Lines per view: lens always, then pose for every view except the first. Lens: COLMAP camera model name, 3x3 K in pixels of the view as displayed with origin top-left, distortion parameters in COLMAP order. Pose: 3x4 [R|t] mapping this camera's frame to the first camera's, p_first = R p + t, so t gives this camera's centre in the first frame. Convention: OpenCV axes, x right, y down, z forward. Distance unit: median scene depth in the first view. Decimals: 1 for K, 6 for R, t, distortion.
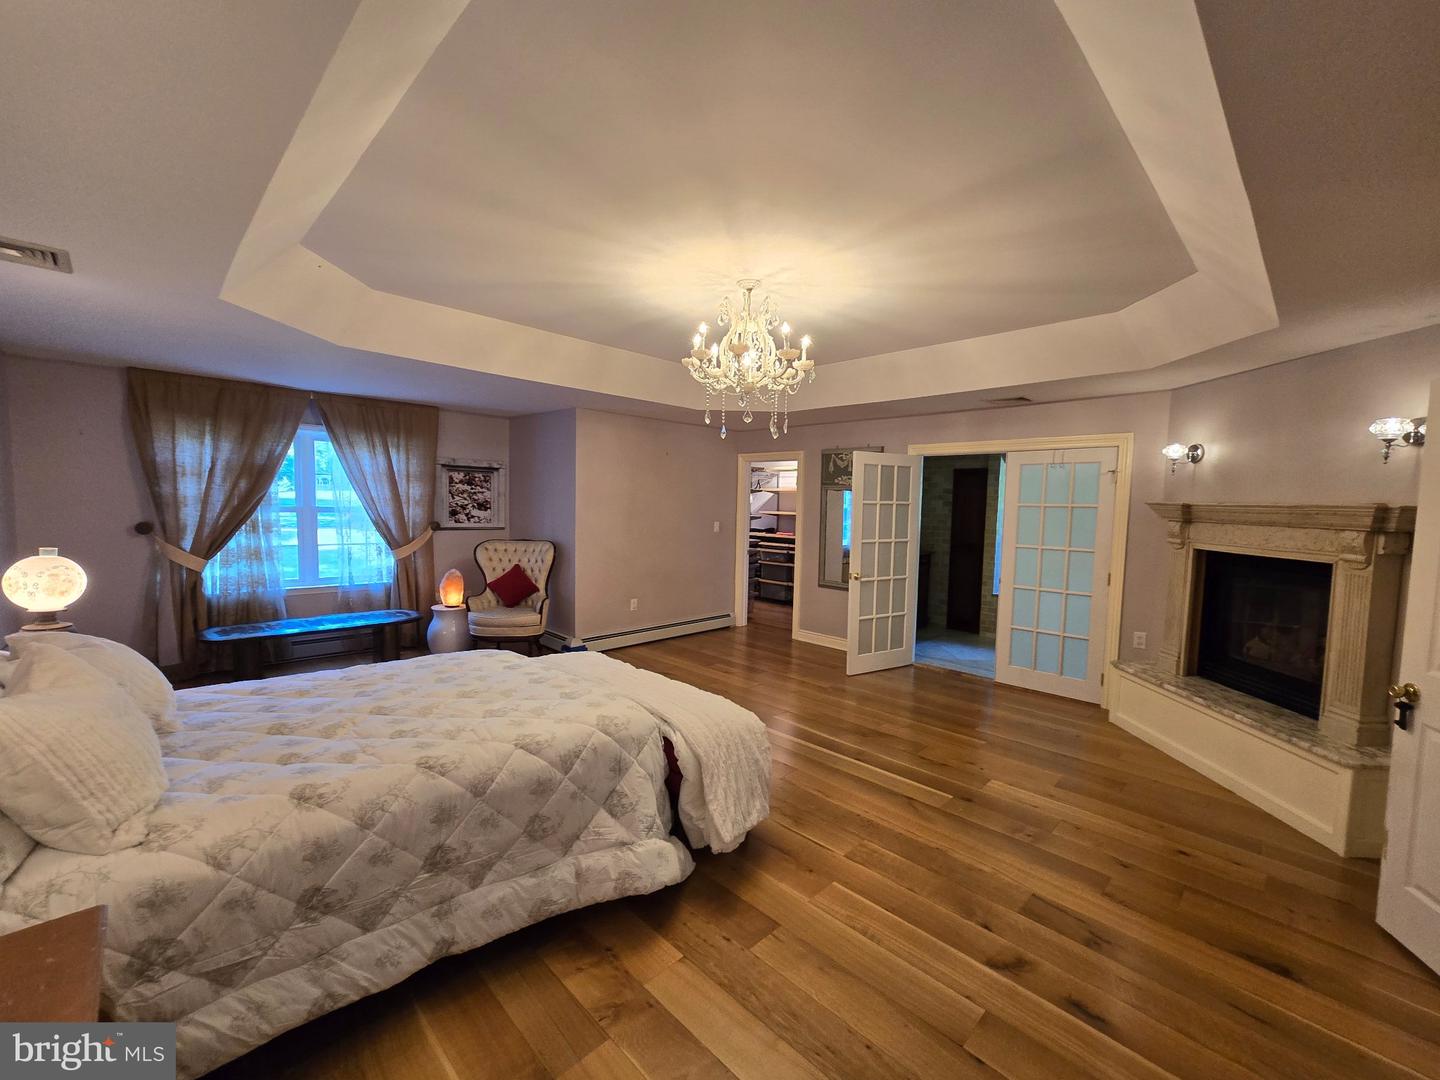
lens RADIAL K [[591.7, 0, 725.5], [0, 591.7, 546.8], [0, 0, 1]] dist [0.000665, 0.000172]
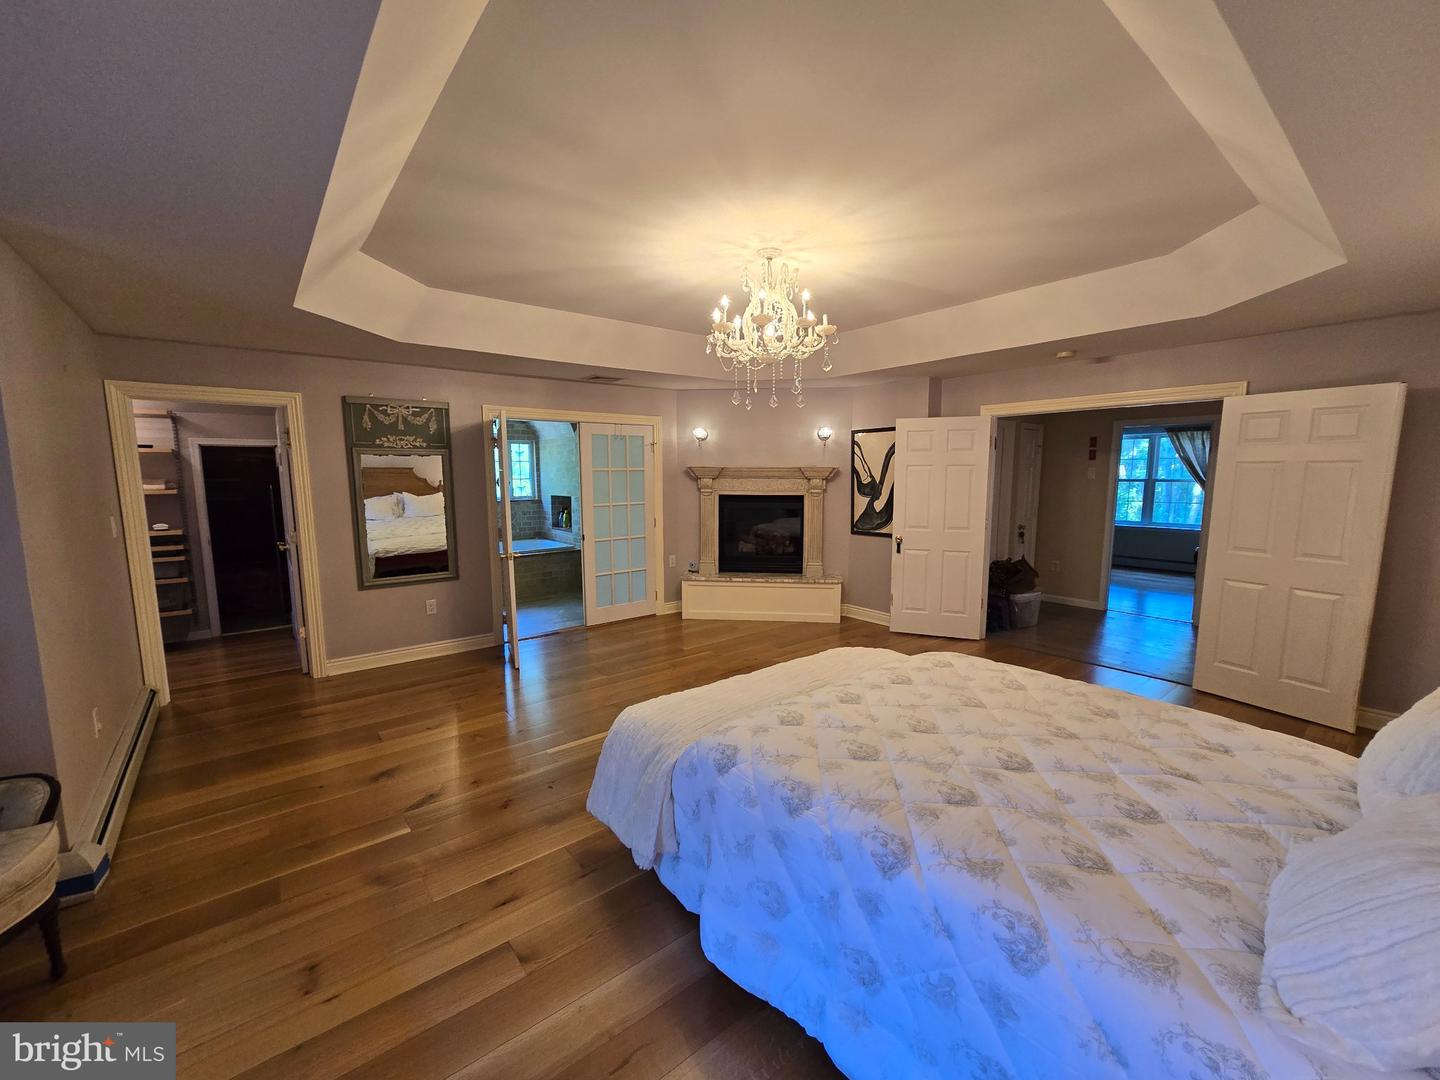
lens RADIAL K [[591.7, 0, 725.5], [0, 591.7, 546.8], [0, 0, 1]] dist [0.000665, 0.000172]
pose [[0.101995, -0.147472, 0.983793, -0.660262], [0.081707, 0.986851, 0.139459, -0.064513], [-0.991424, 0.066159, 0.112703, 0.642378]]
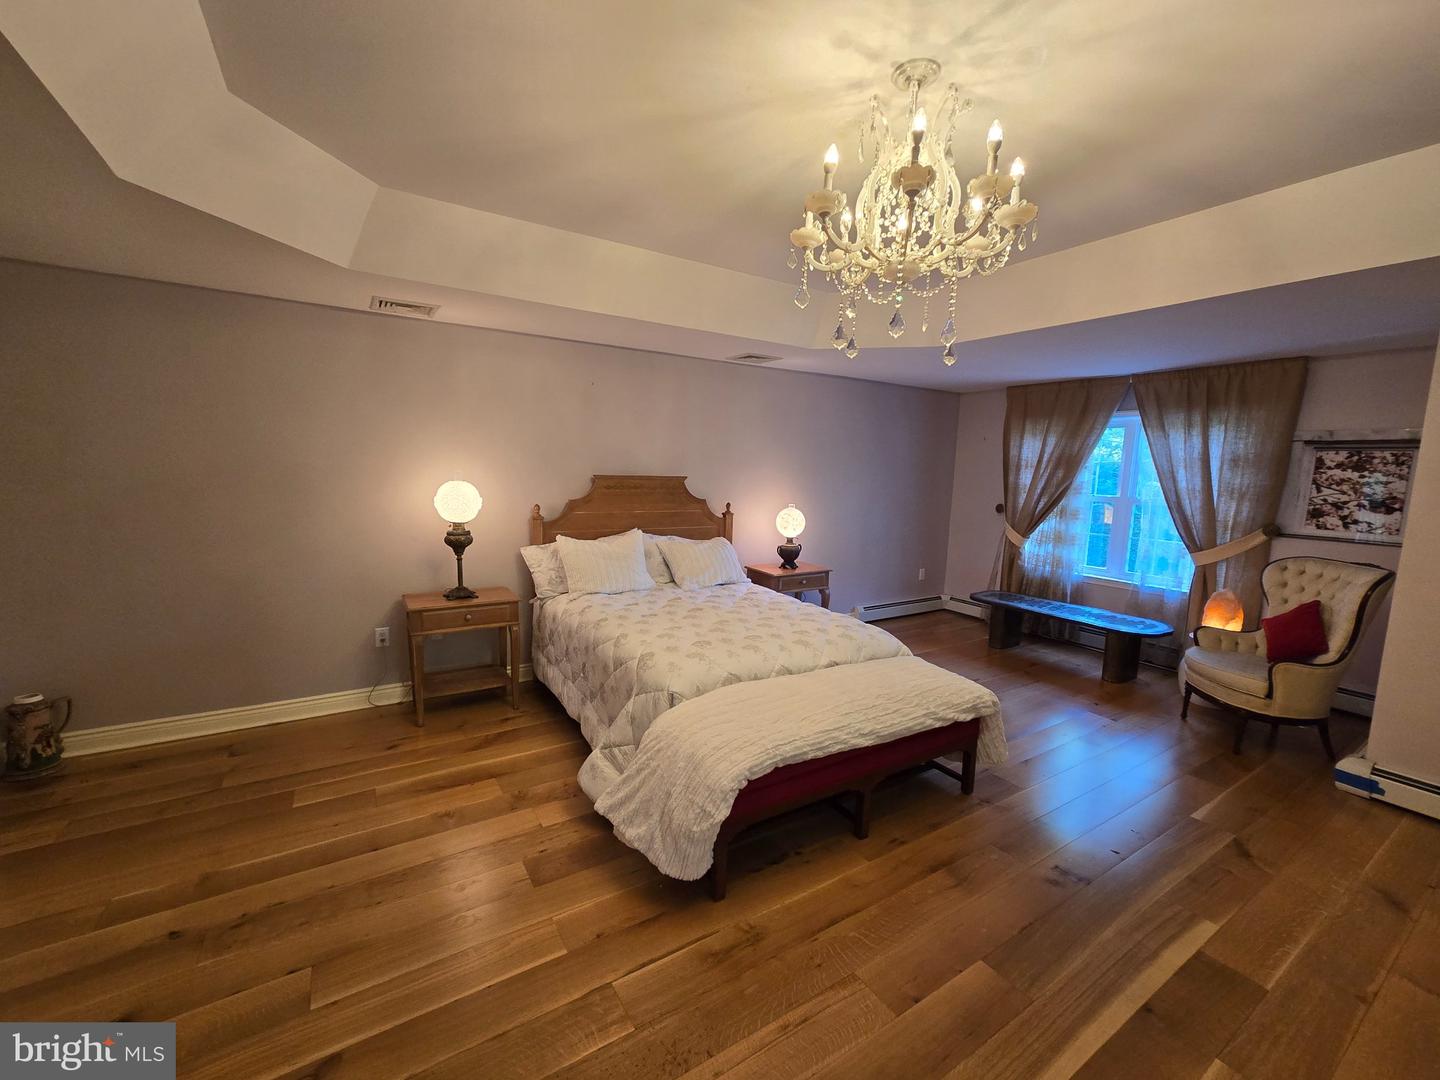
lens RADIAL K [[591.7, 0, 725.5], [0, 591.7, 546.8], [0, 0, 1]] dist [0.000665, 0.000172]
pose [[-0.211029, 0.096426, -0.972712, 0.422107], [-0.107300, 0.986823, 0.121104, -0.039025], [0.971573, 0.129929, -0.197902, 0.642184]]
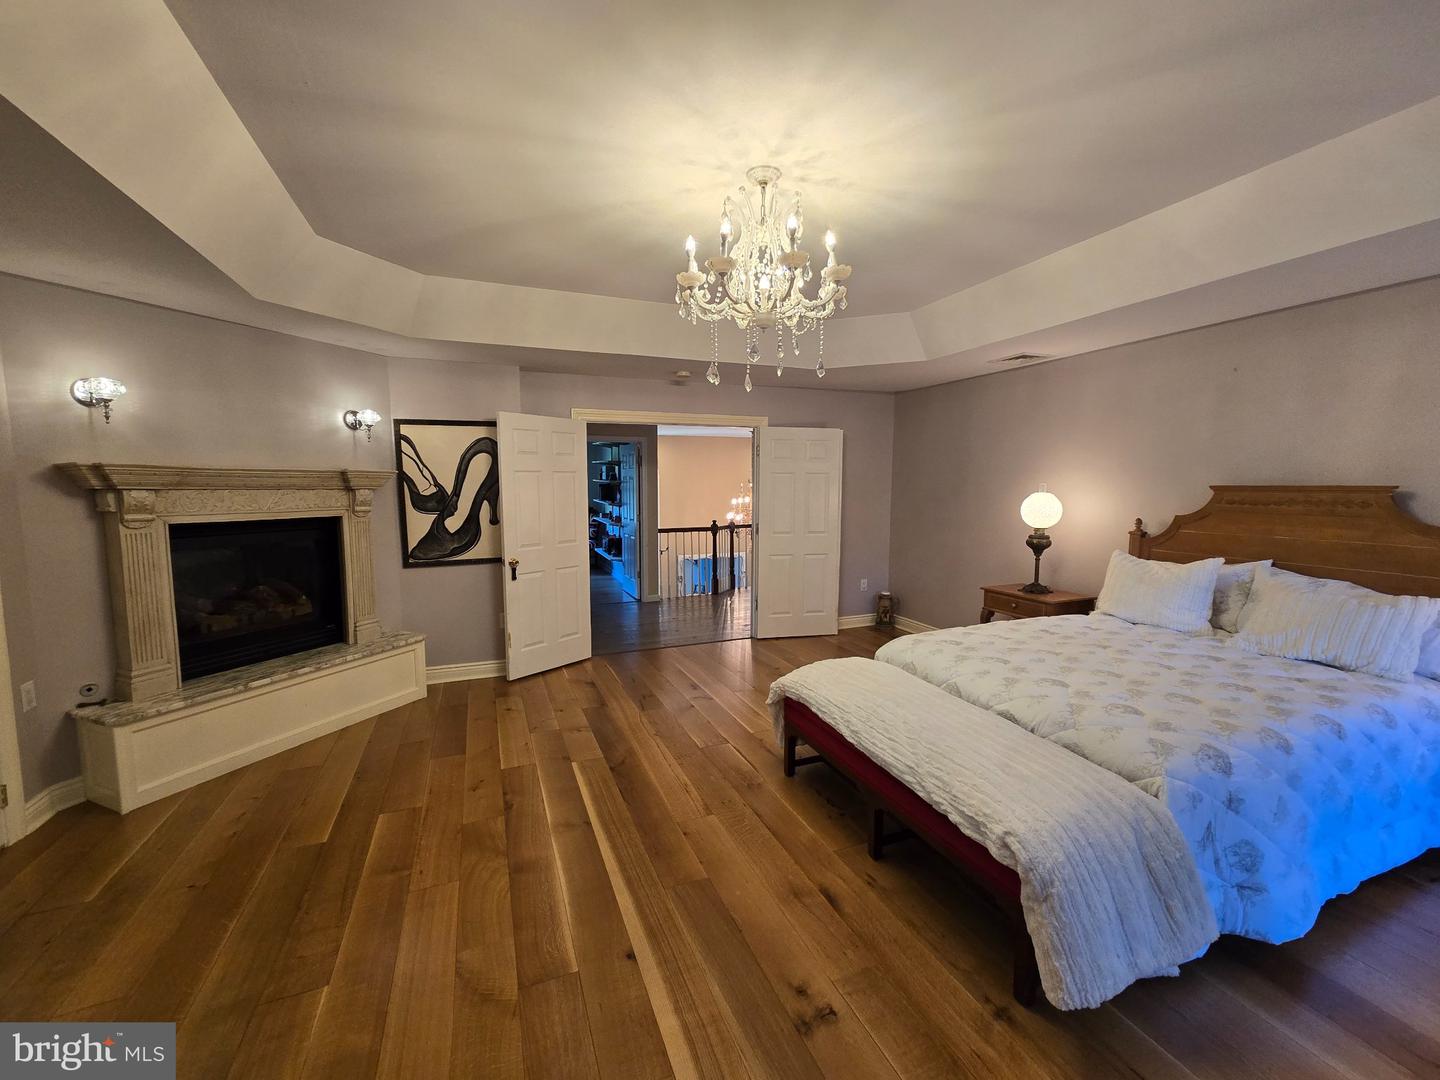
lens RADIAL K [[591.7, 0, 725.5], [0, 591.7, 546.8], [0, 0, 1]] dist [0.000665, 0.000172]
pose [[-0.923393, -0.060941, 0.378987, -0.143358], [0.011395, 0.982530, 0.185753, -0.082935], [-0.383686, 0.175842, -0.906568, 1.138844]]
